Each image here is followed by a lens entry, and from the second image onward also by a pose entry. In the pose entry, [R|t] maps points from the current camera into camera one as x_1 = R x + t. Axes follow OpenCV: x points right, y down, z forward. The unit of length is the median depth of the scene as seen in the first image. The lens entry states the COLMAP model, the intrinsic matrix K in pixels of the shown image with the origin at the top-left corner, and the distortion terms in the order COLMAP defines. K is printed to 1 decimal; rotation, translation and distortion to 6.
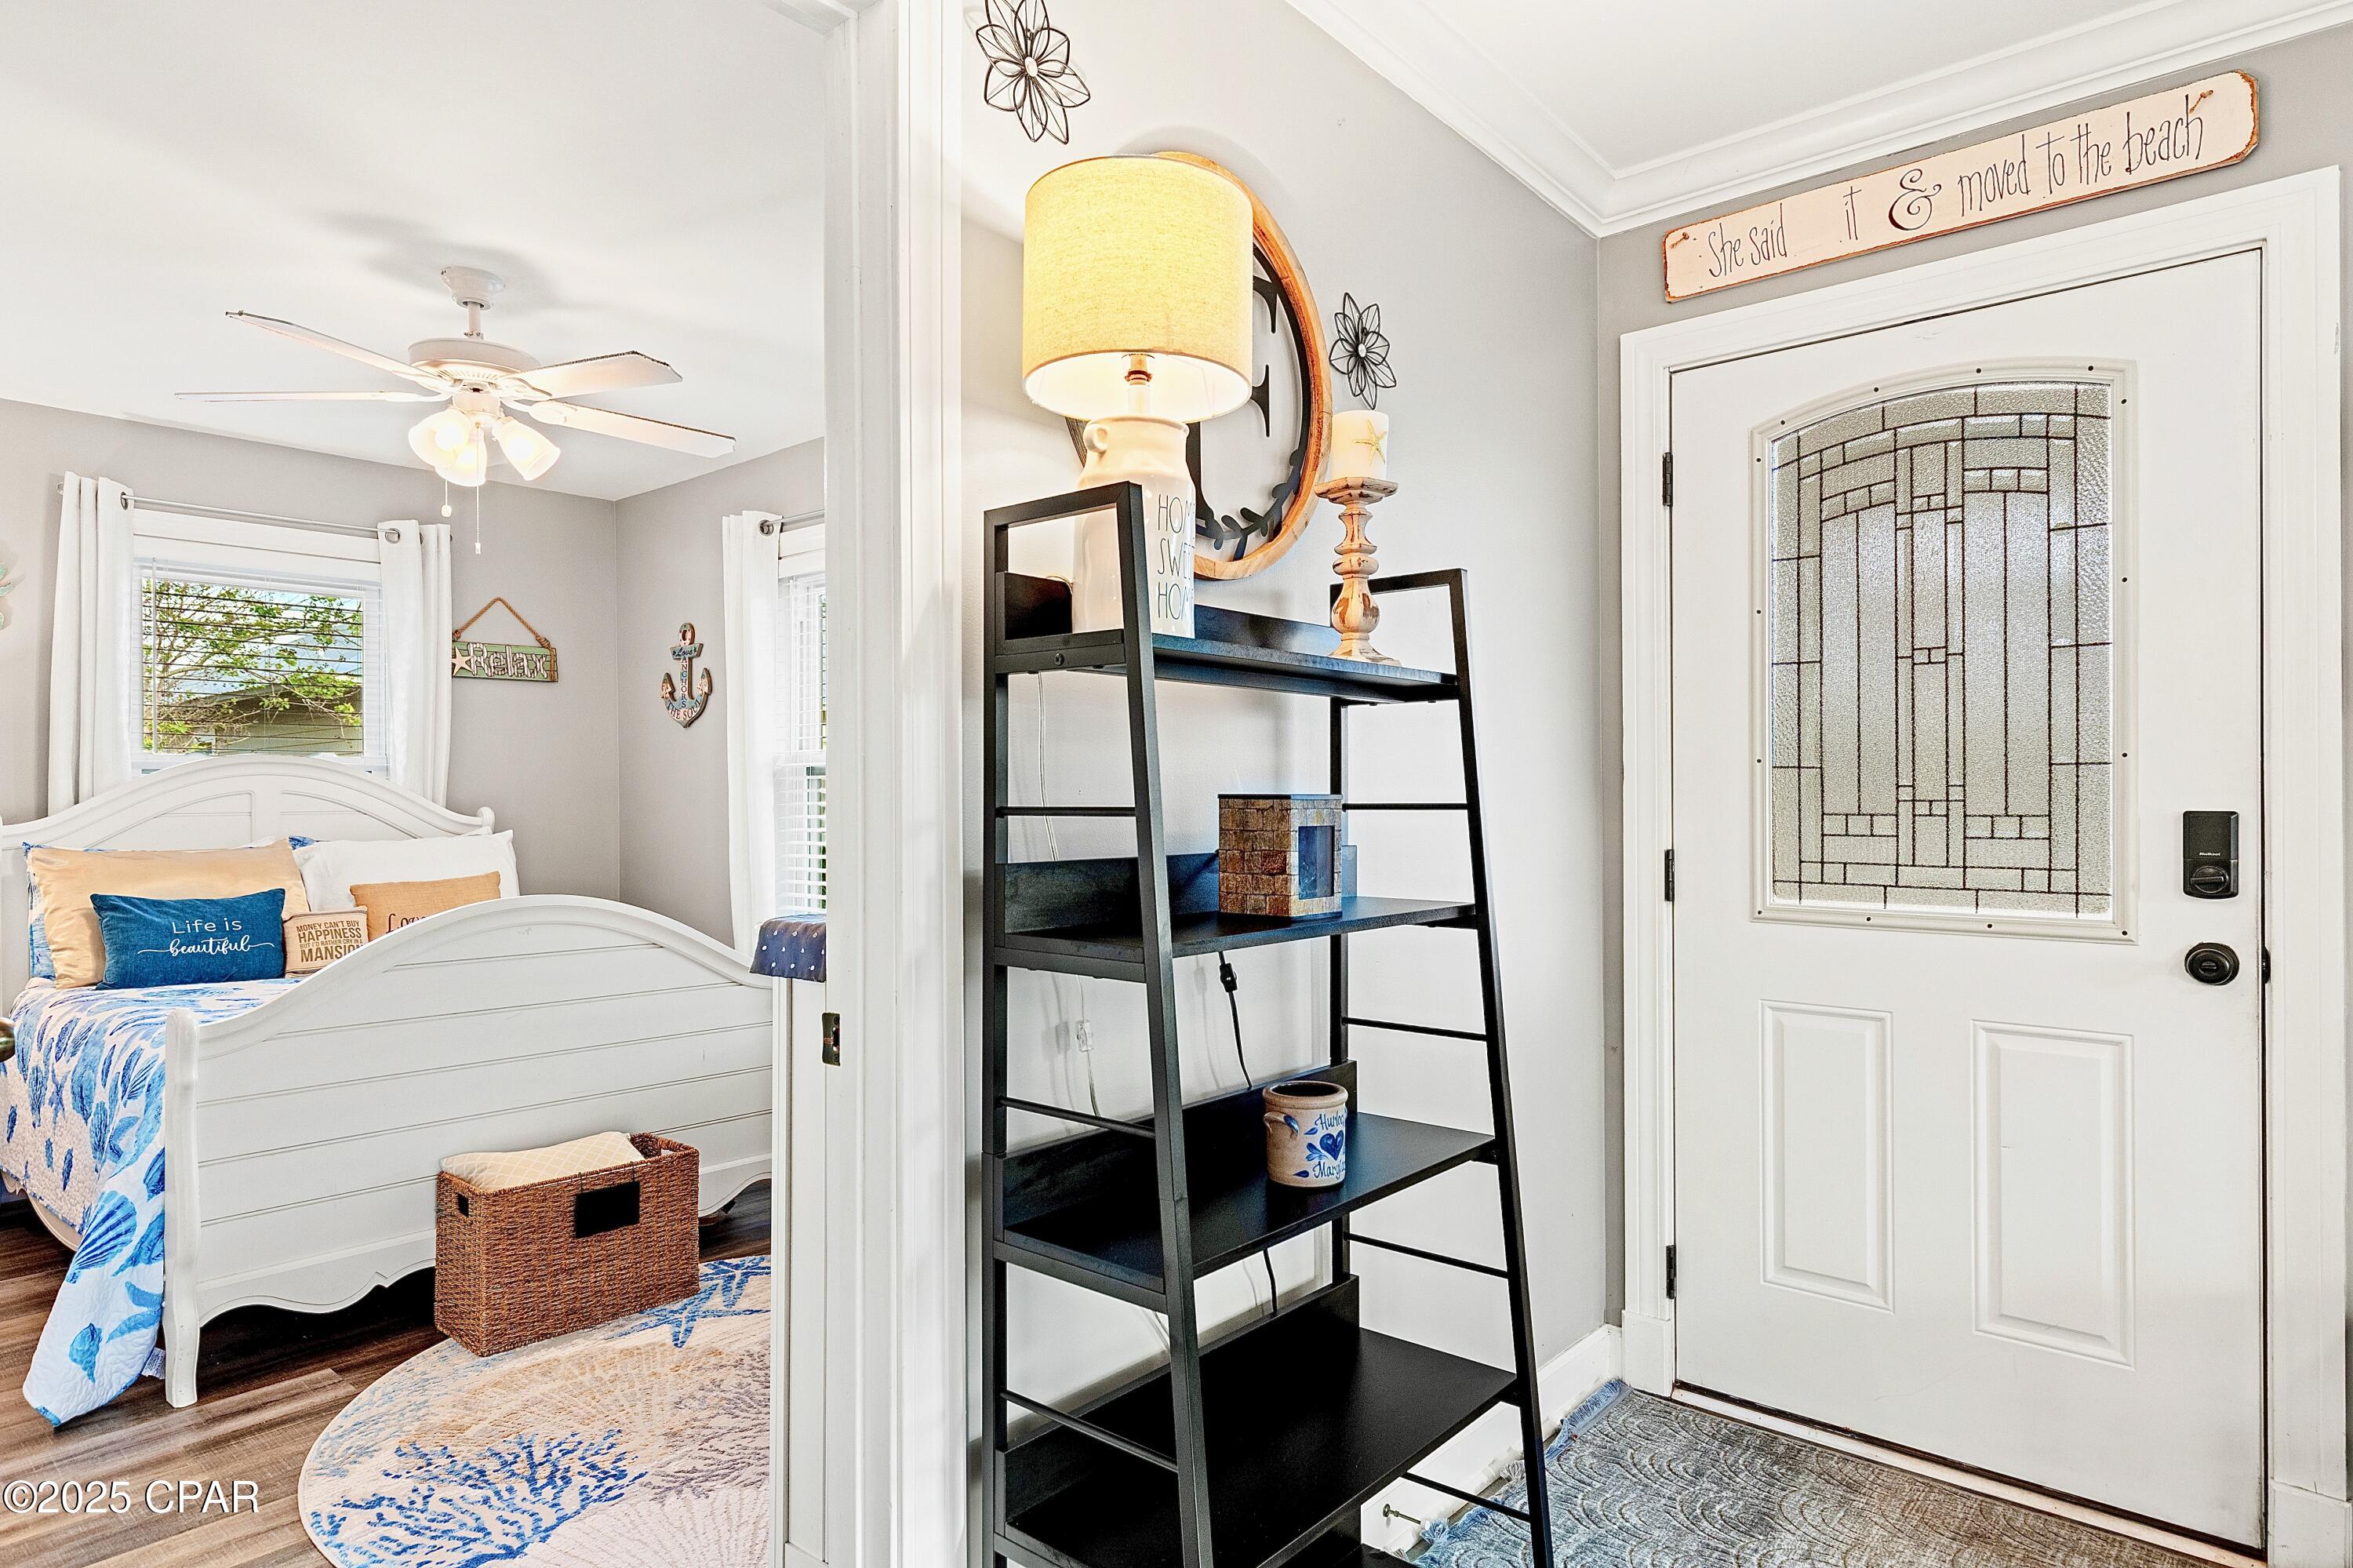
lens RADIAL K [[1340.6, 0, 1176.0], [0, 1340.6, 793.4], [0, 0, 1]] dist [0.003061, 0.004914]
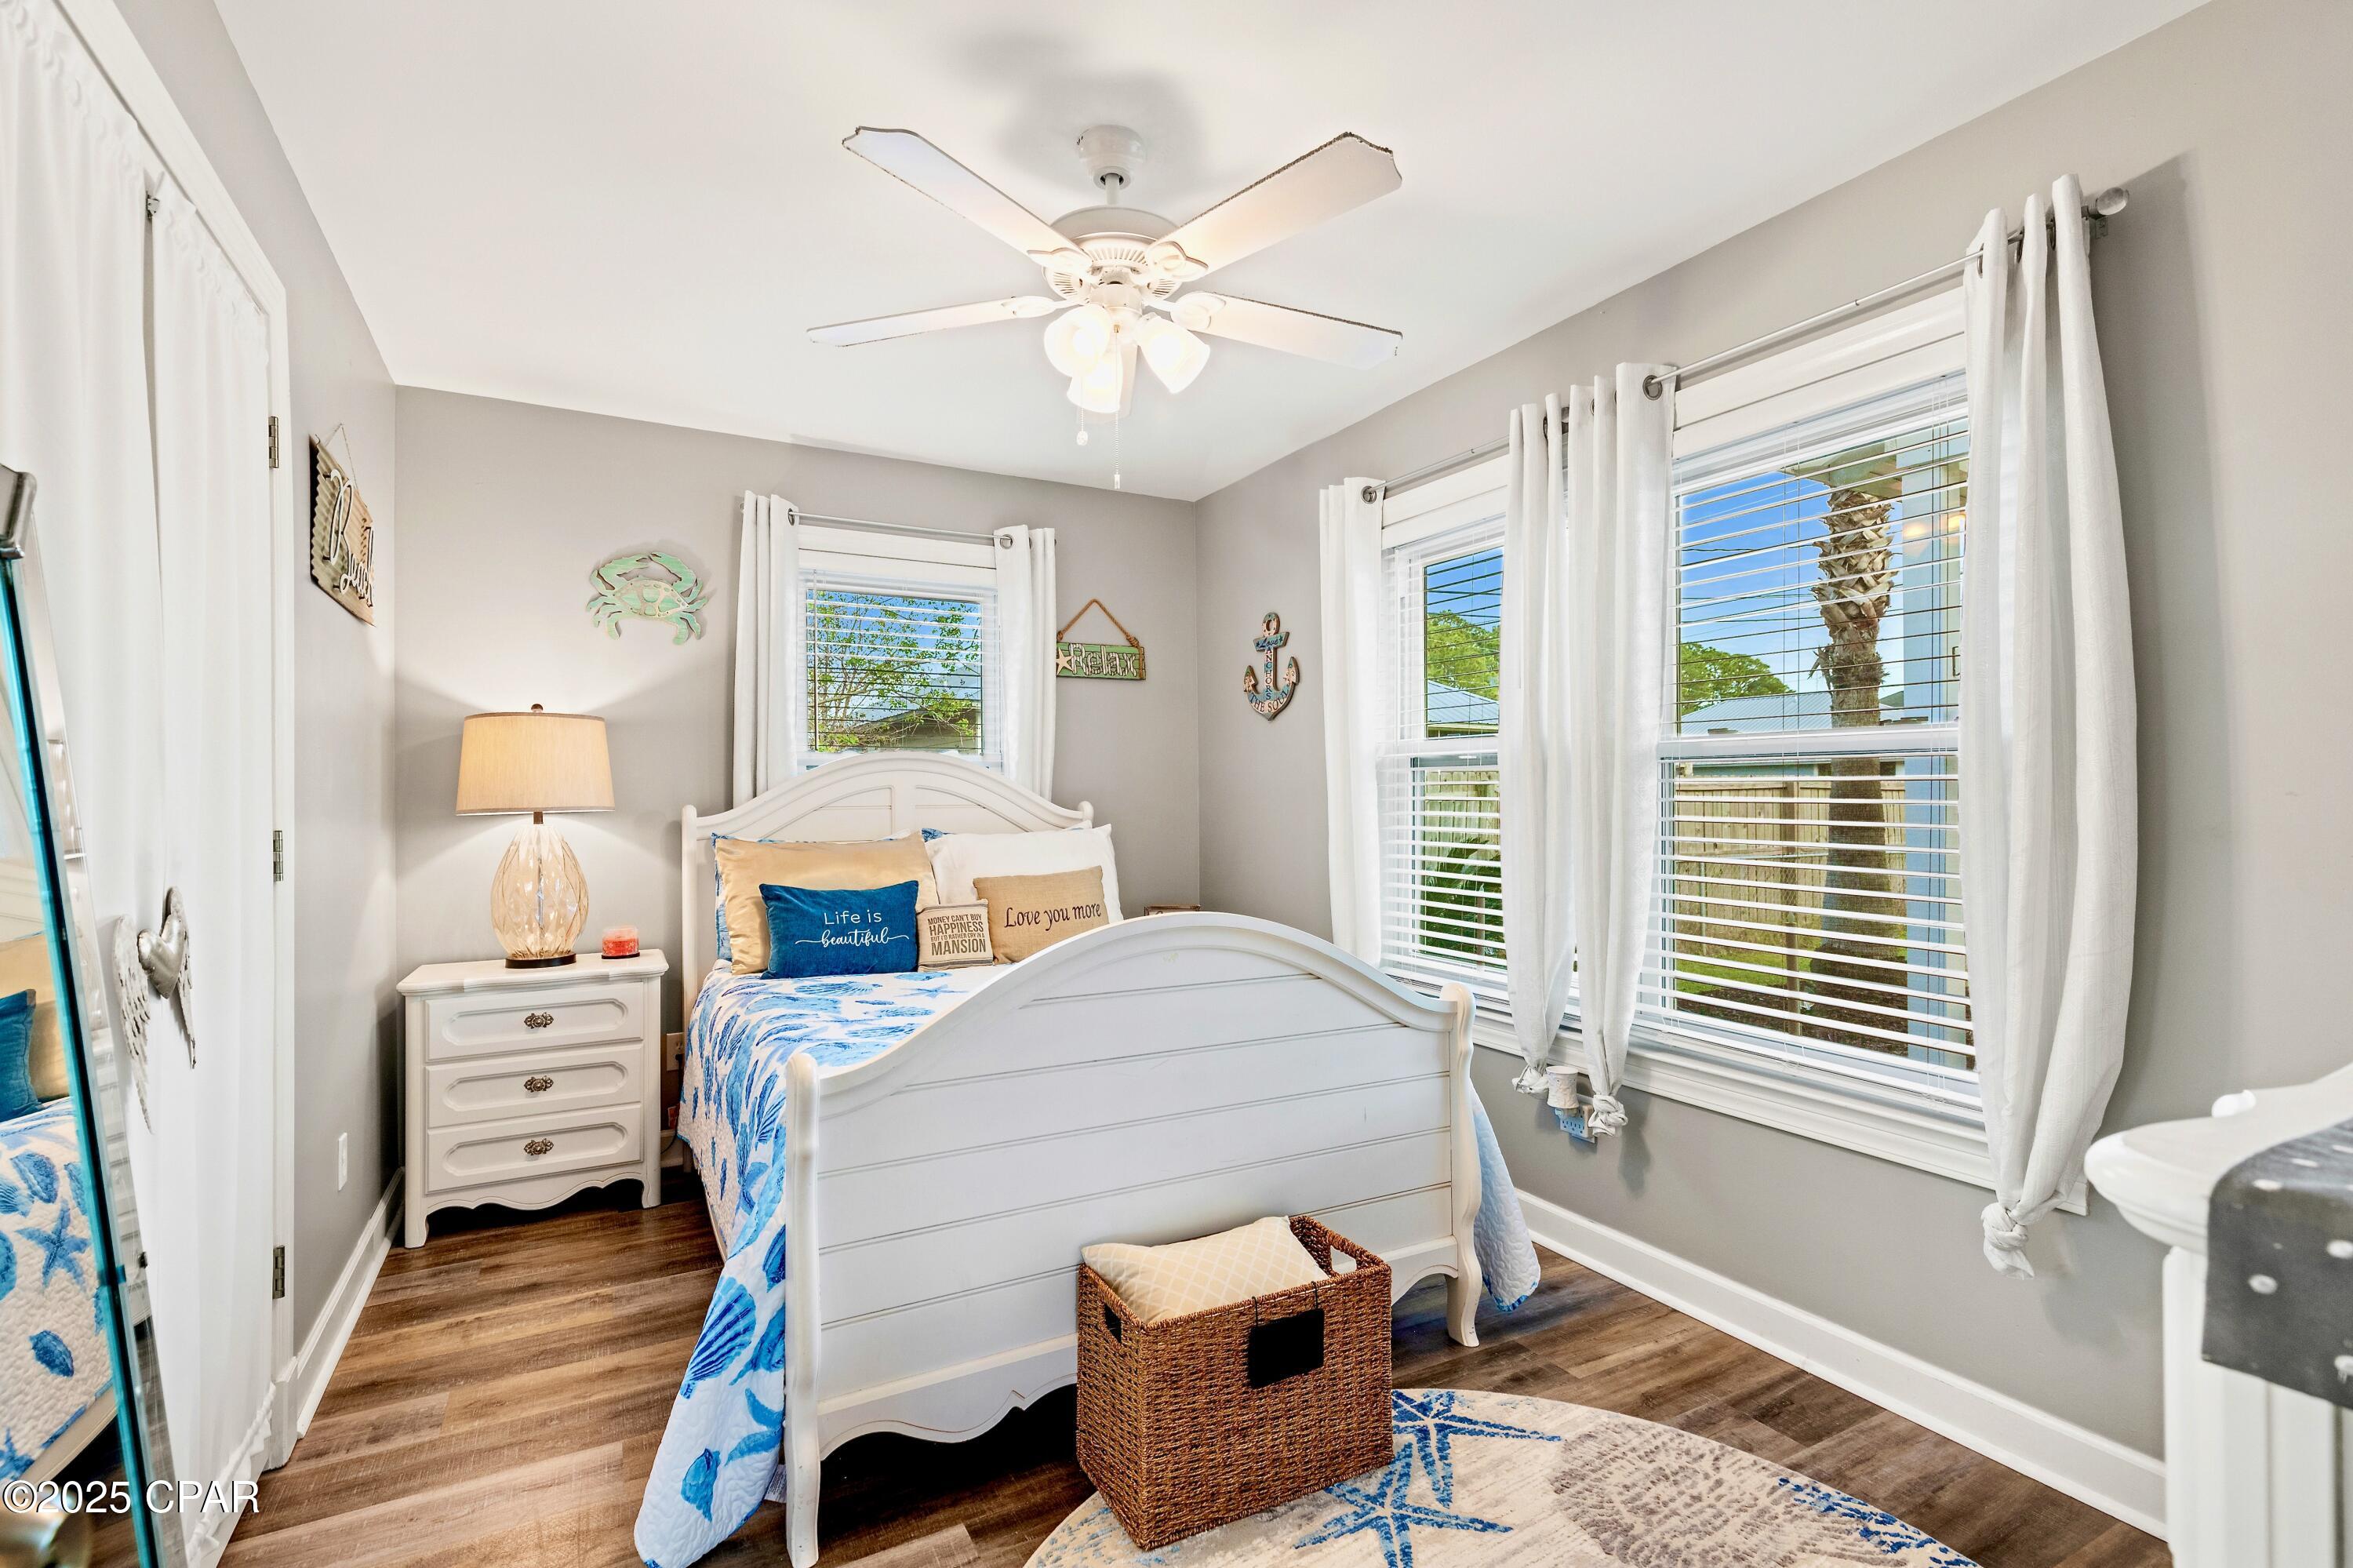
lens RADIAL K [[1065.4, 0, 1175.2], [0, 1065.4, 797.9], [0, 0, 1]] dist [0.011114, -0.001559]
pose [[0.937933, 0.001356, -0.346813, -0.177970], [0.000804, 0.999981, 0.006086, 0.002757], [0.346815, -0.005987, 0.937914, 0.275594]]
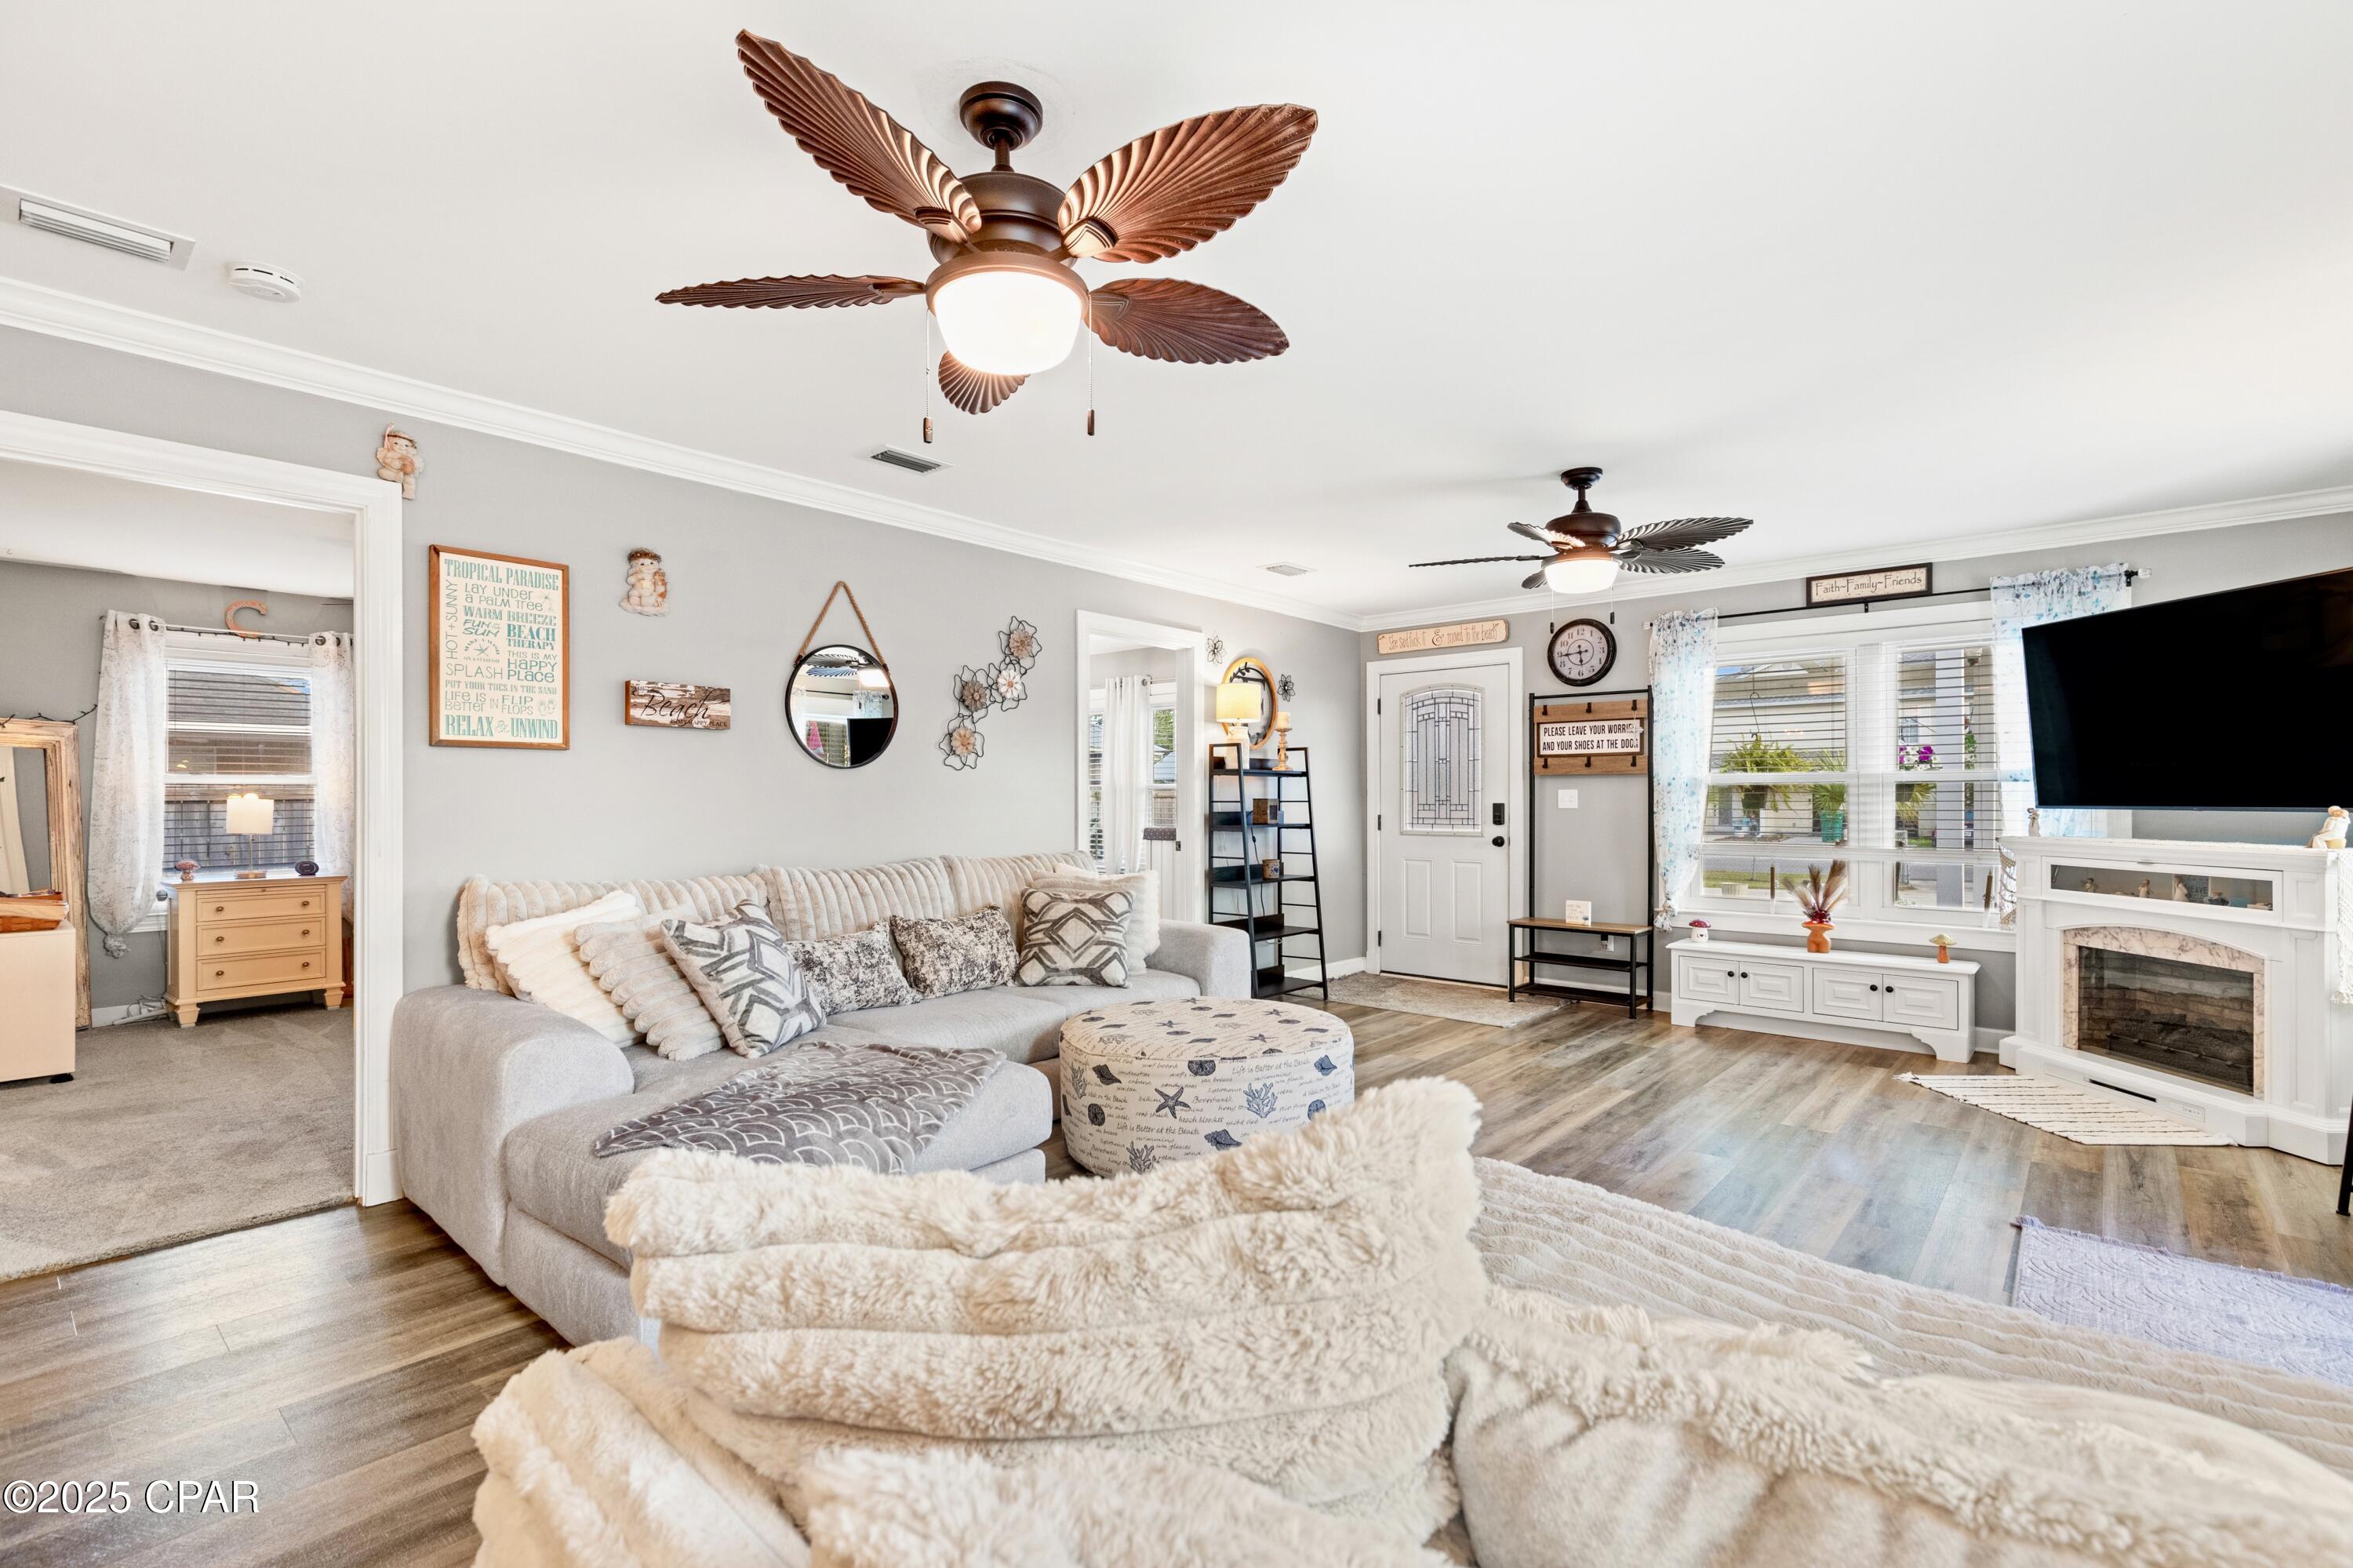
lens RADIAL K [[1065.4, 0, 1169.8], [0, 1065.4, 799.7], [0, 0, 1]] dist [0.011114, -0.001559]
pose [[0.999979, 0.002515, -0.006052, -0.283345], [-0.002489, 0.999988, 0.004284, -0.012717], [0.006063, -0.004269, 0.999973, -3.271555]]
